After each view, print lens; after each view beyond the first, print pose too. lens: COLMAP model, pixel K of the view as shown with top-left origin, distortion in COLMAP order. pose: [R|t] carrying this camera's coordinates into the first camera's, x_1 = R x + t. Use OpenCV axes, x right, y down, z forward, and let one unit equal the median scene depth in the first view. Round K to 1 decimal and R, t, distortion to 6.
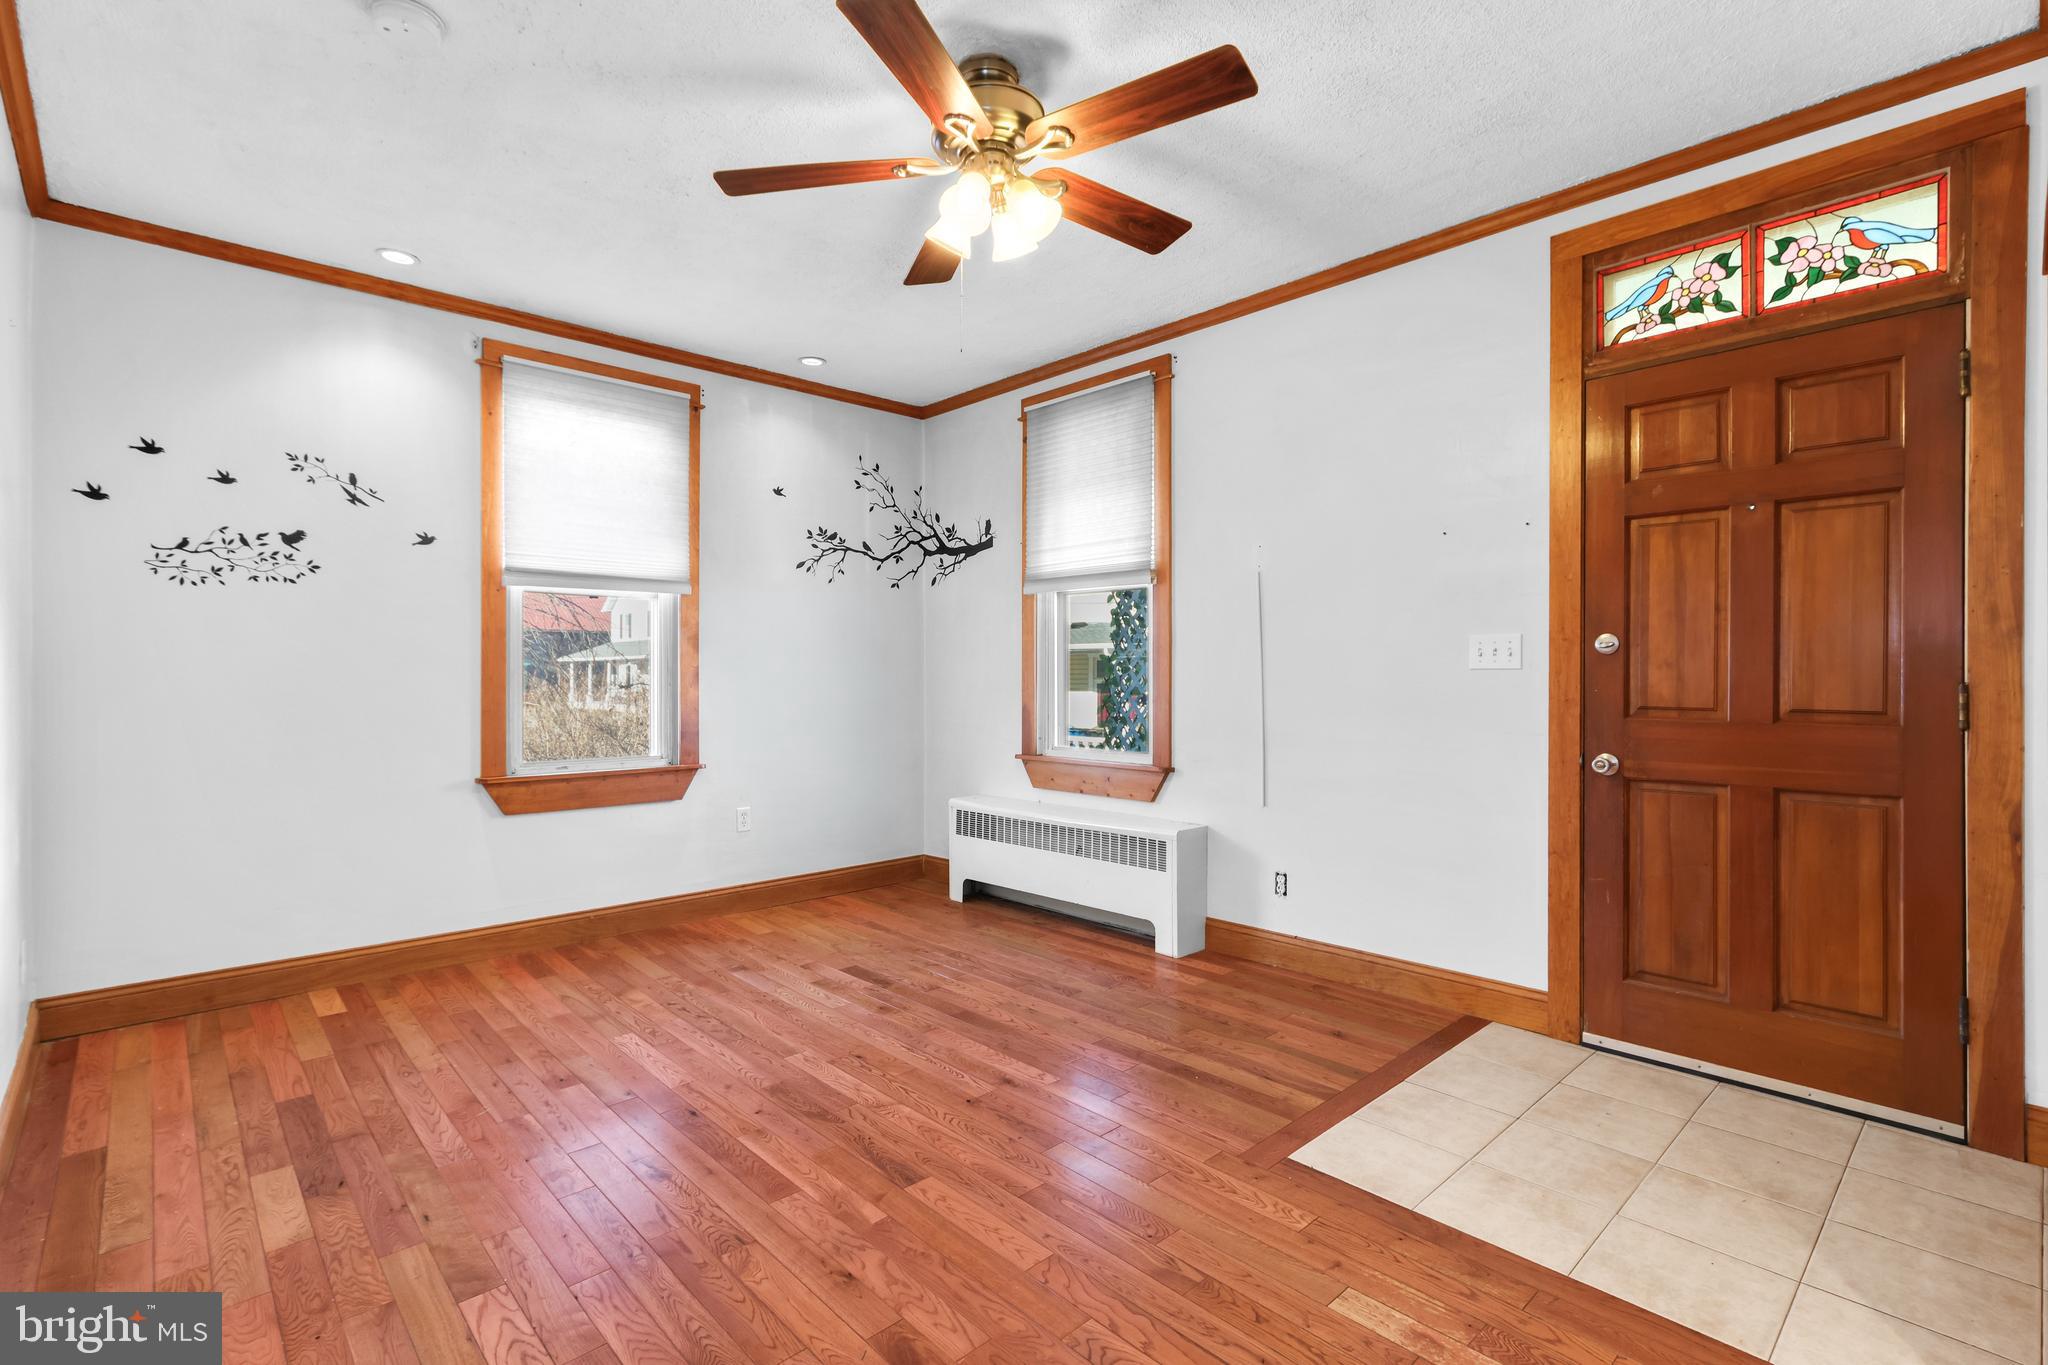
lens RADIAL K [[944.3, 0, 1013.3], [0, 944.3, 680.3], [0, 0, 1]] dist [-0.002538, 0.000841]
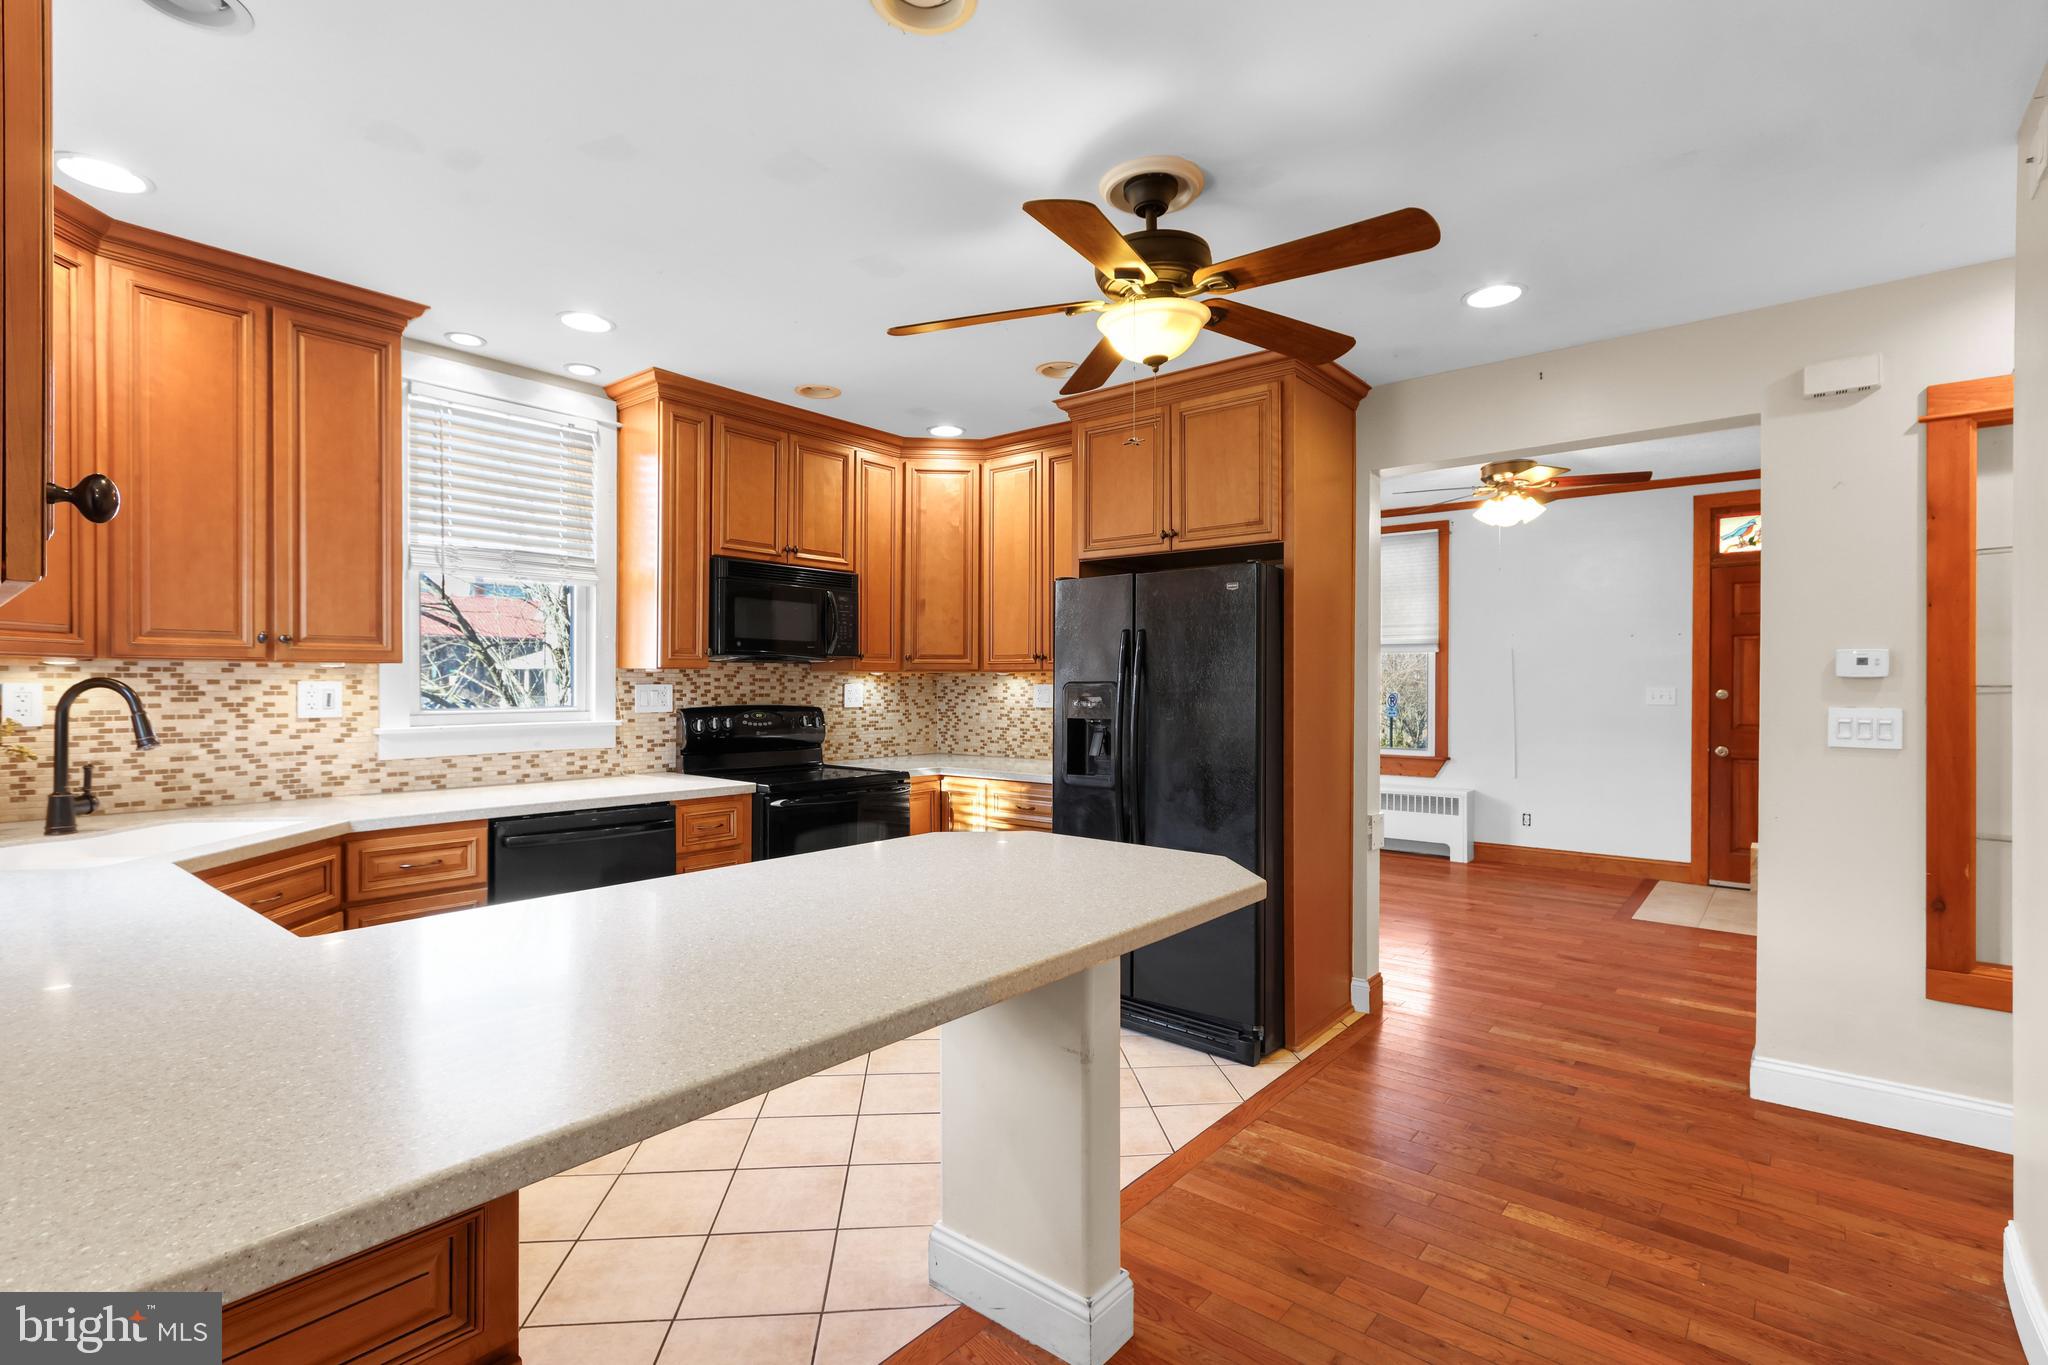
lens RADIAL K [[944.3, 0, 1006.2], [0, 944.3, 684.0], [0, 0, 1]] dist [-0.002538, 0.000841]
pose [[0.991942, -0.000060, 0.126696, -1.202180], [0.000189, 0.999999, -0.001006, -0.058343], [-0.126696, 0.001021, 0.991941, -0.871142]]
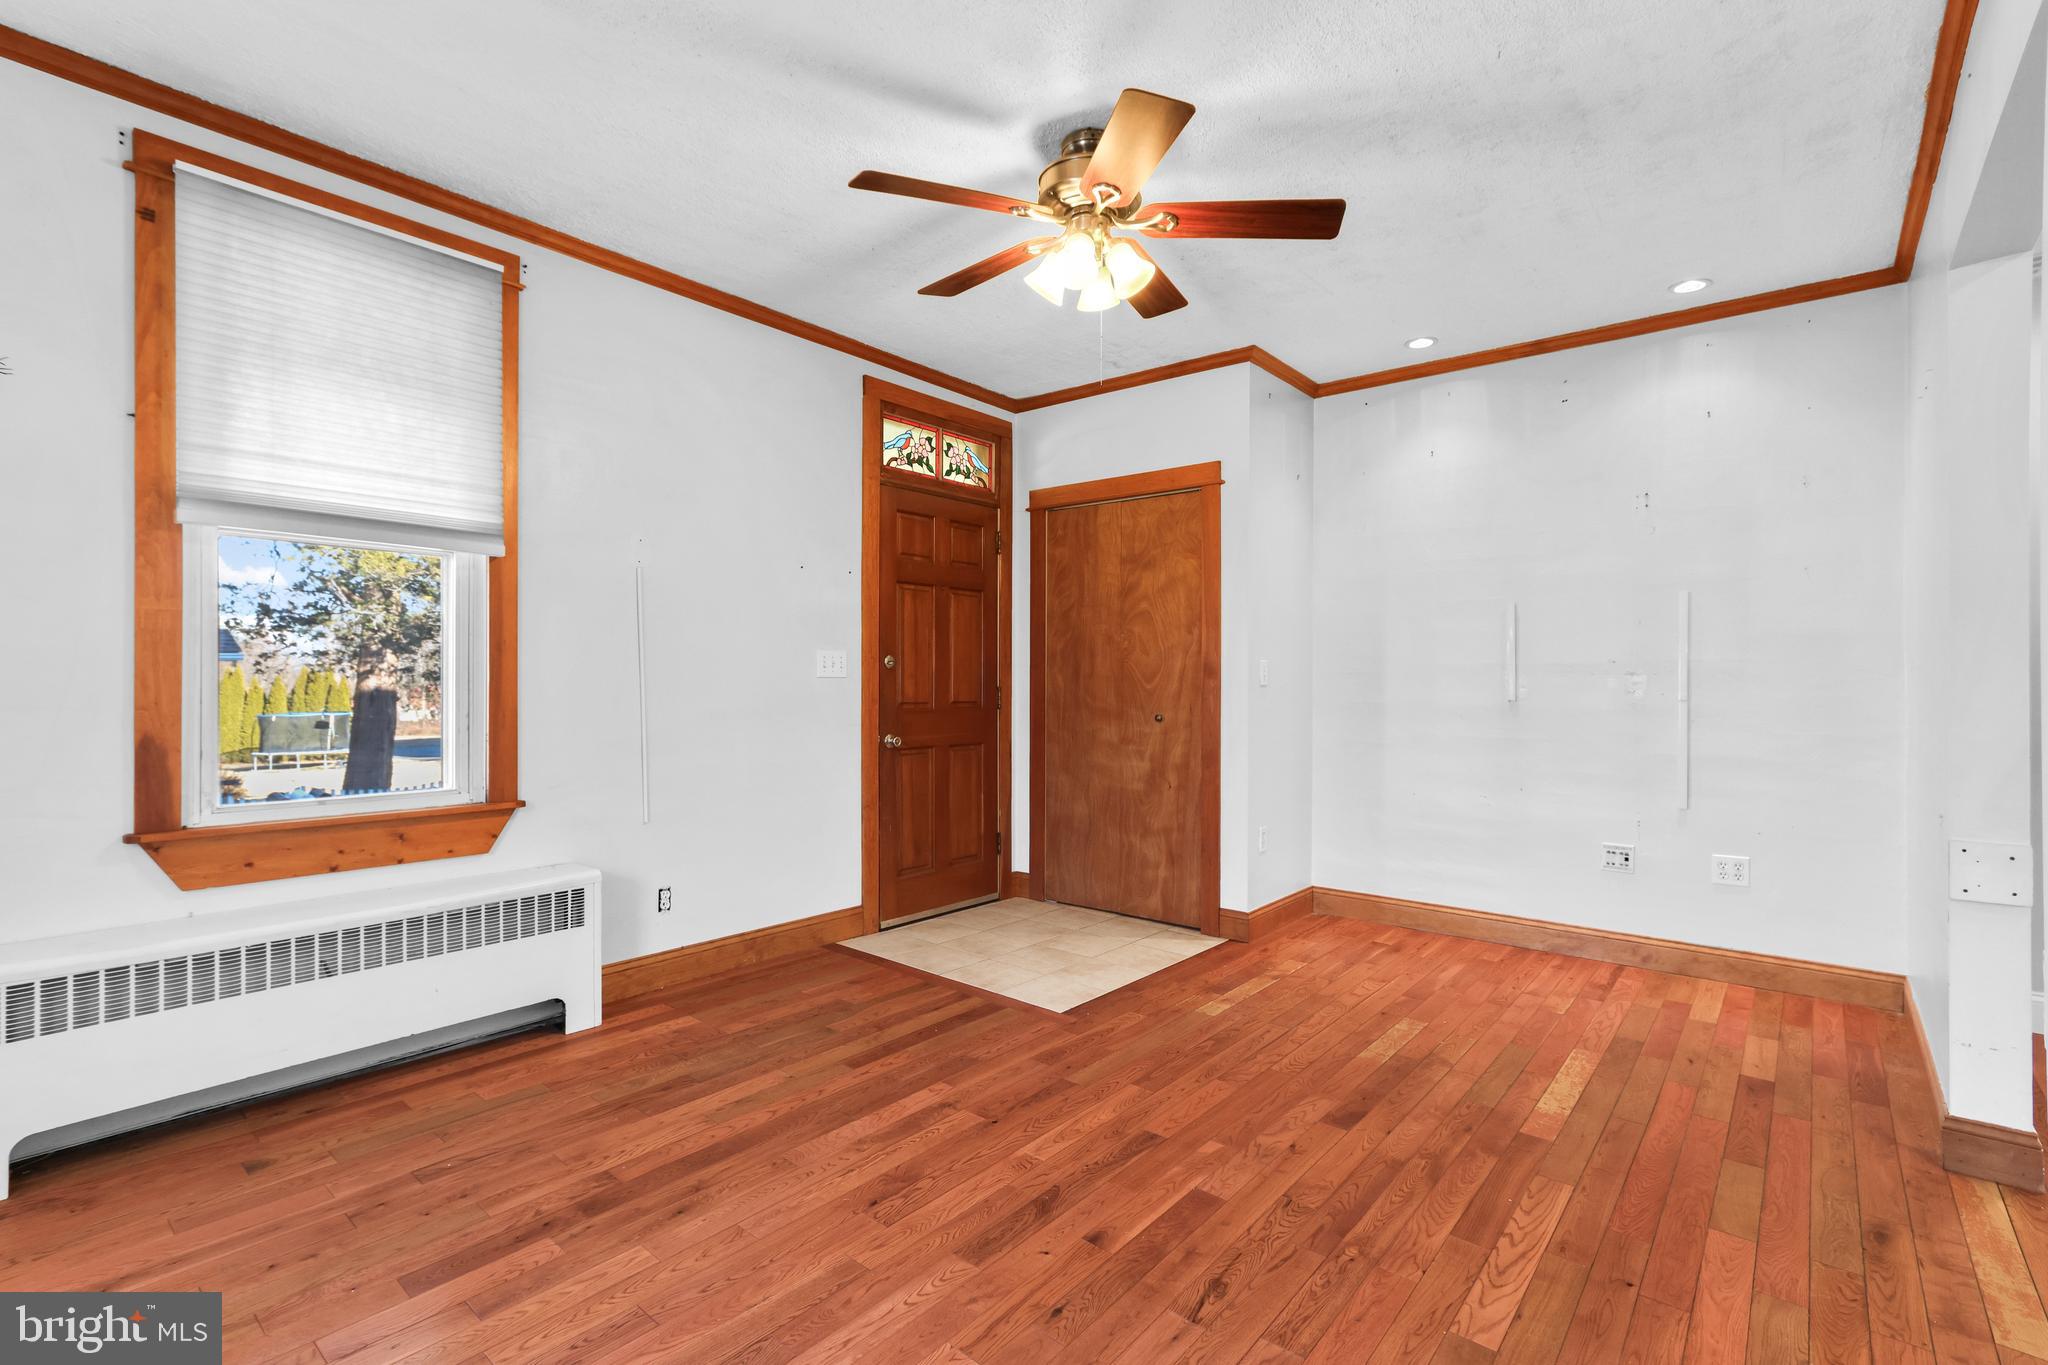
lens RADIAL K [[944.3, 0, 1007.3], [0, 944.3, 695.2], [0, 0, 1]] dist [-0.002538, 0.000841]
pose [[-0.122364, -0.012978, 0.992400, -0.889866], [-0.001029, 0.999916, 0.012949, -0.004825], [-0.992485, 0.000563, -0.122367, 0.978024]]
